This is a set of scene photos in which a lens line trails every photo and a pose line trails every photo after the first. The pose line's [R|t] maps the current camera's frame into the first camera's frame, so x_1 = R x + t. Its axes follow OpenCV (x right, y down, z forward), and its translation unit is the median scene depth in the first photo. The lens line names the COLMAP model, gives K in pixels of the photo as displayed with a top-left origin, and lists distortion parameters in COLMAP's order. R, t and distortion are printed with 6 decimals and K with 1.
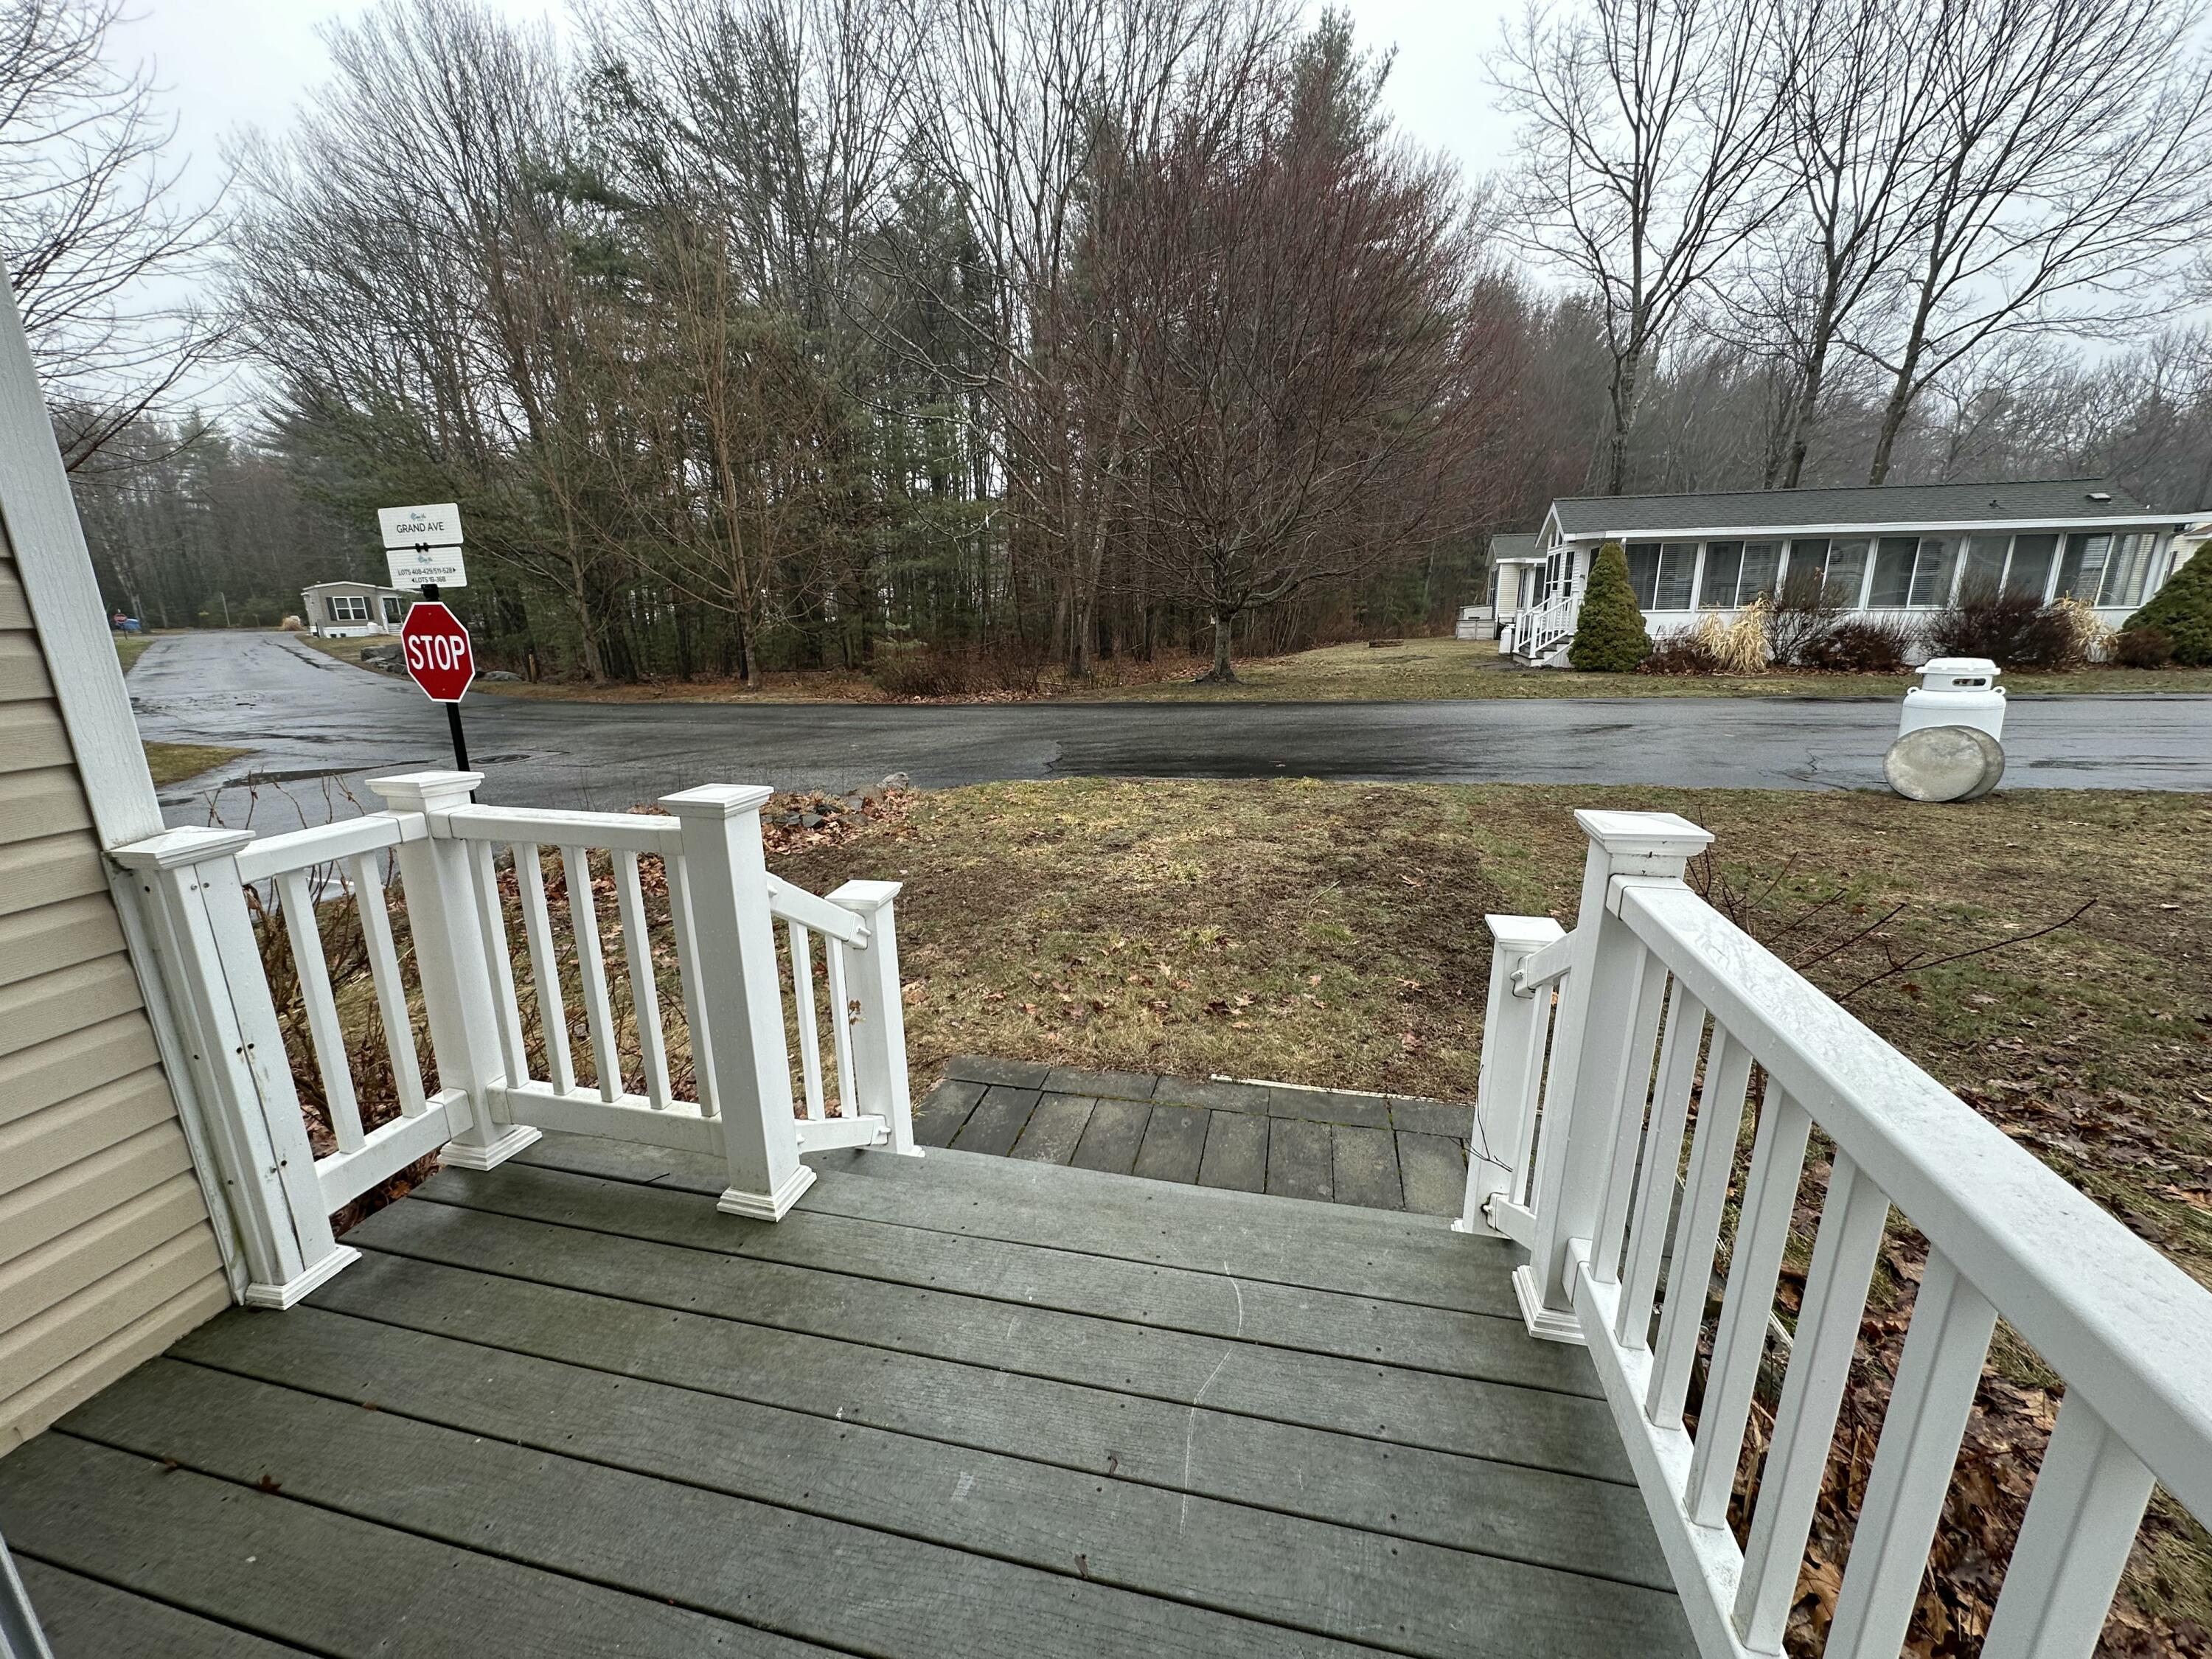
lens RADIAL K [[880.6, 0, 1094.4], [0, 880.6, 822.5], [0, 0, 1]] dist [-0.002970, 0.000507]
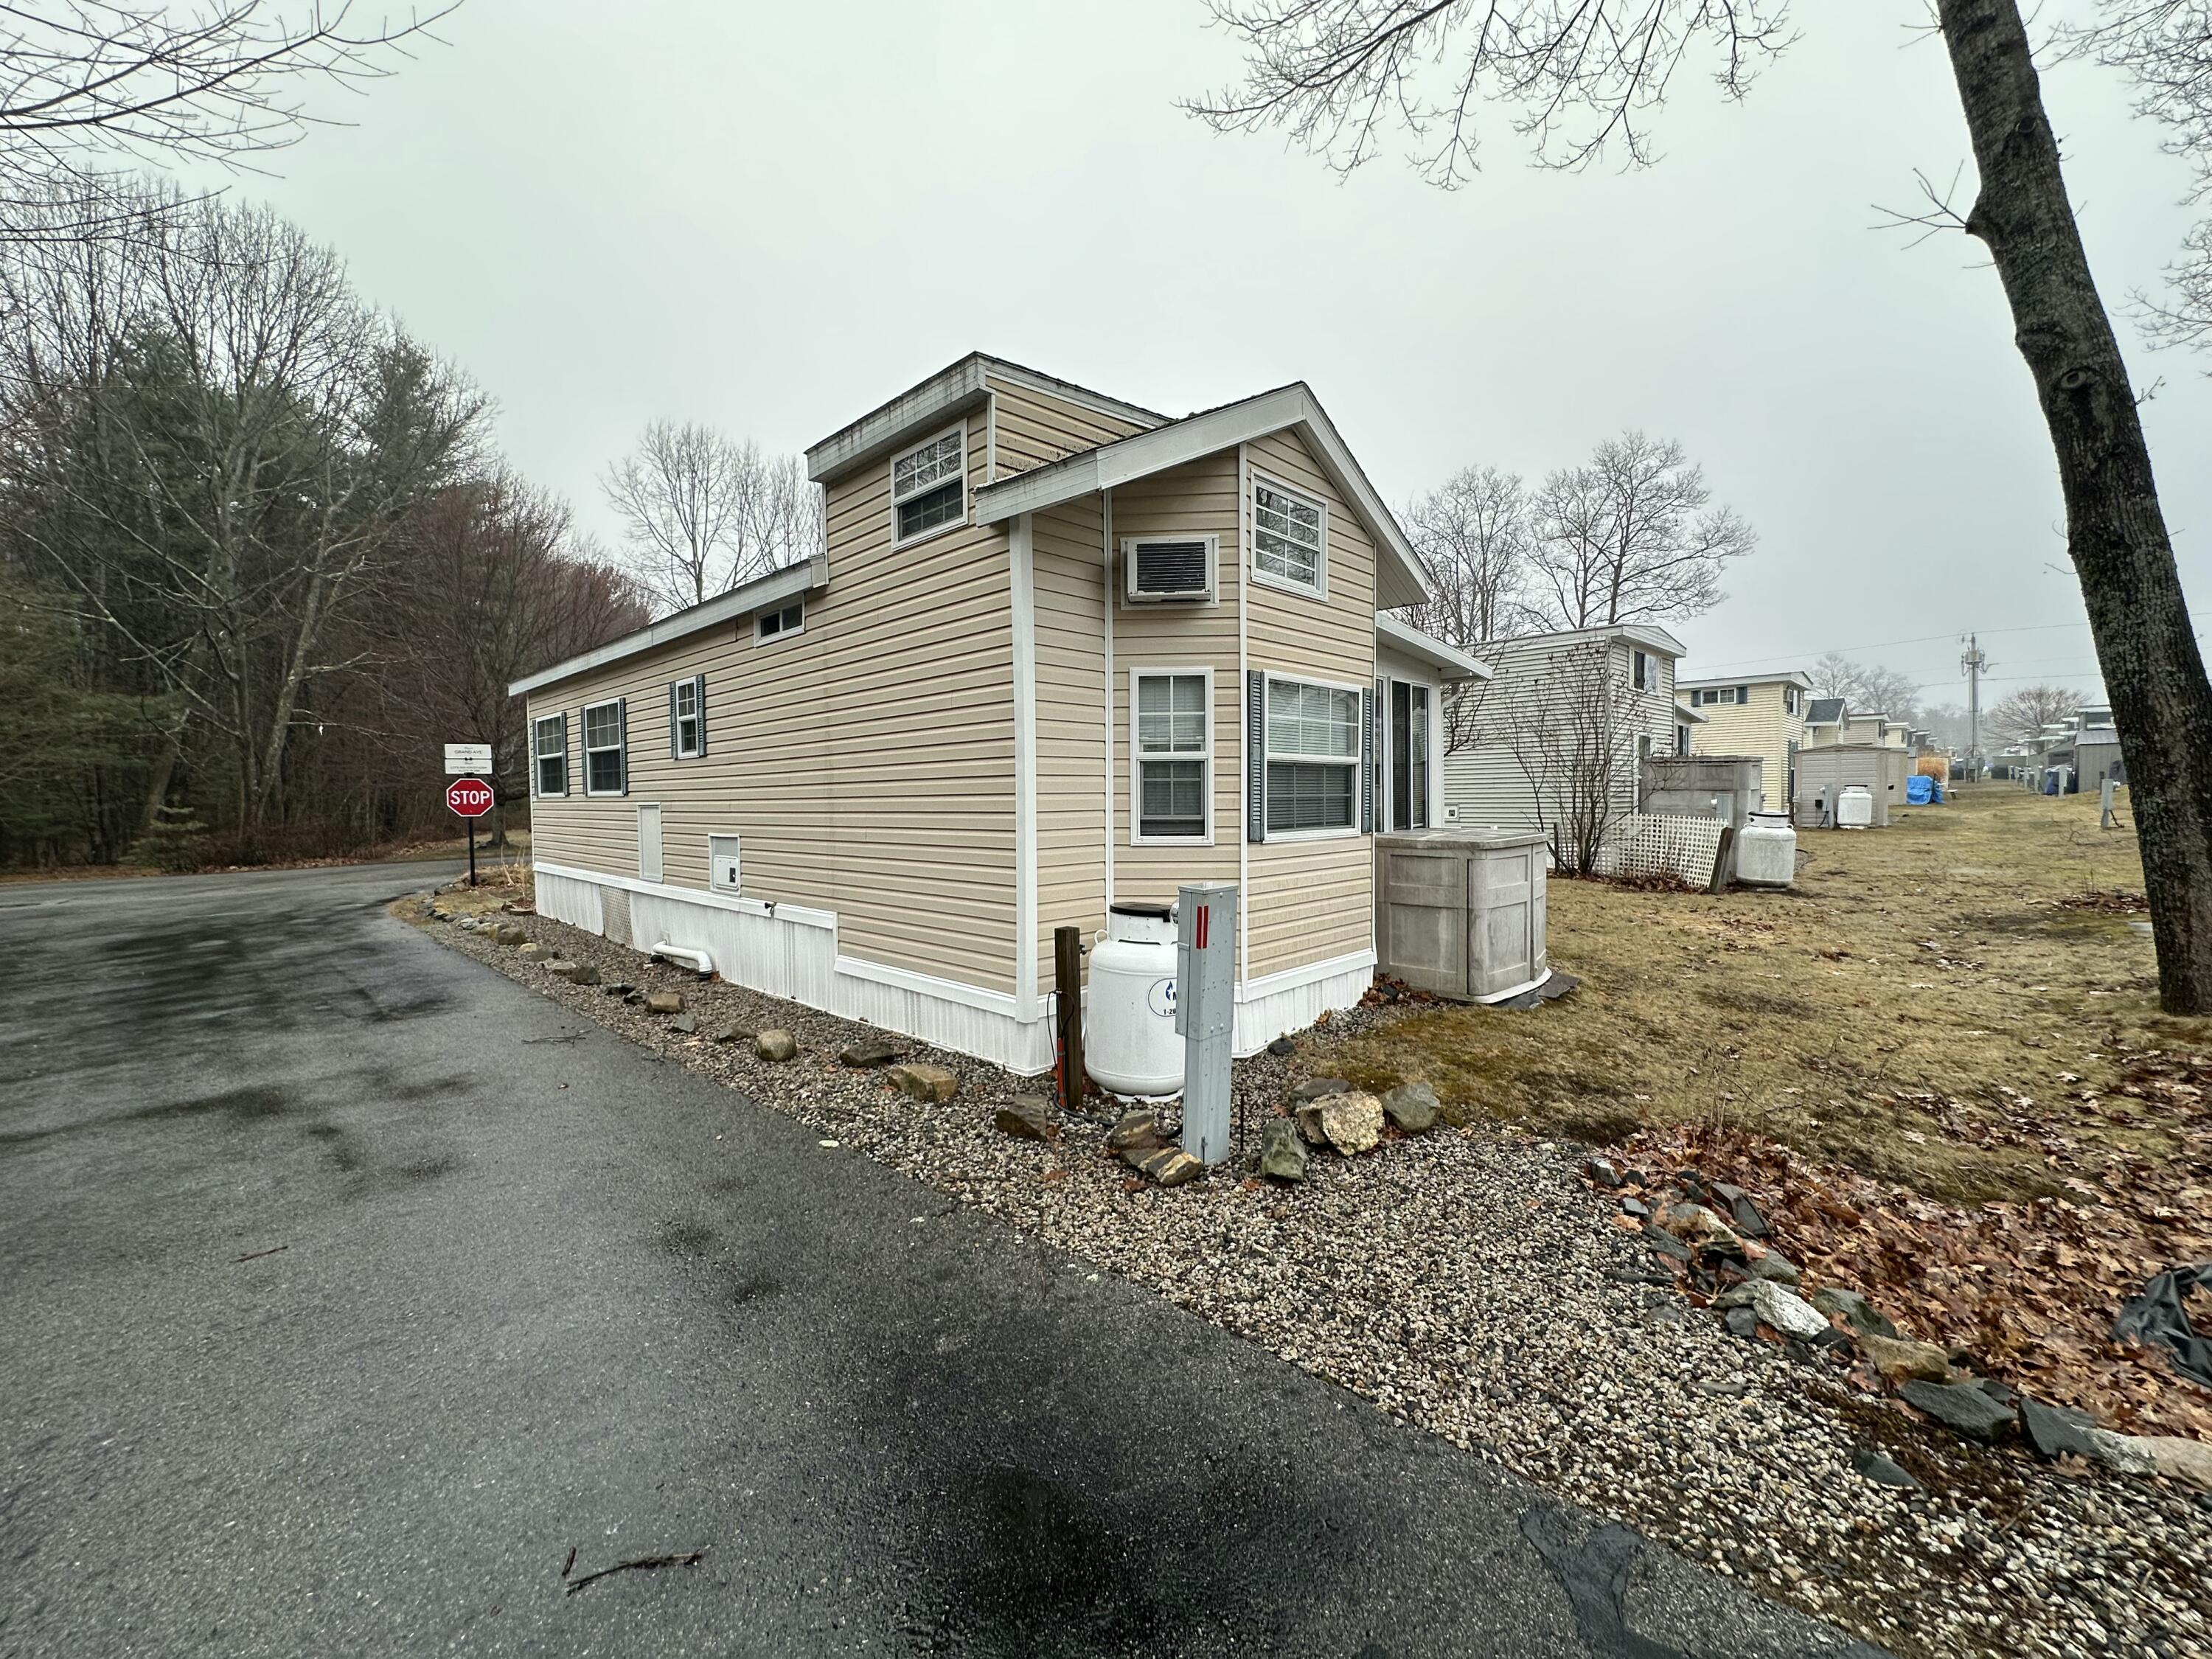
lens RADIAL K [[880.6, 0, 1098.6], [0, 880.6, 824.8], [0, 0, 1]] dist [-0.002970, 0.000507]
pose [[0.518203, -0.015930, 0.855109, -0.533821], [0.206865, 0.972474, -0.107245, 0.148802], [-0.829863, 0.232467, 0.507234, -0.501631]]
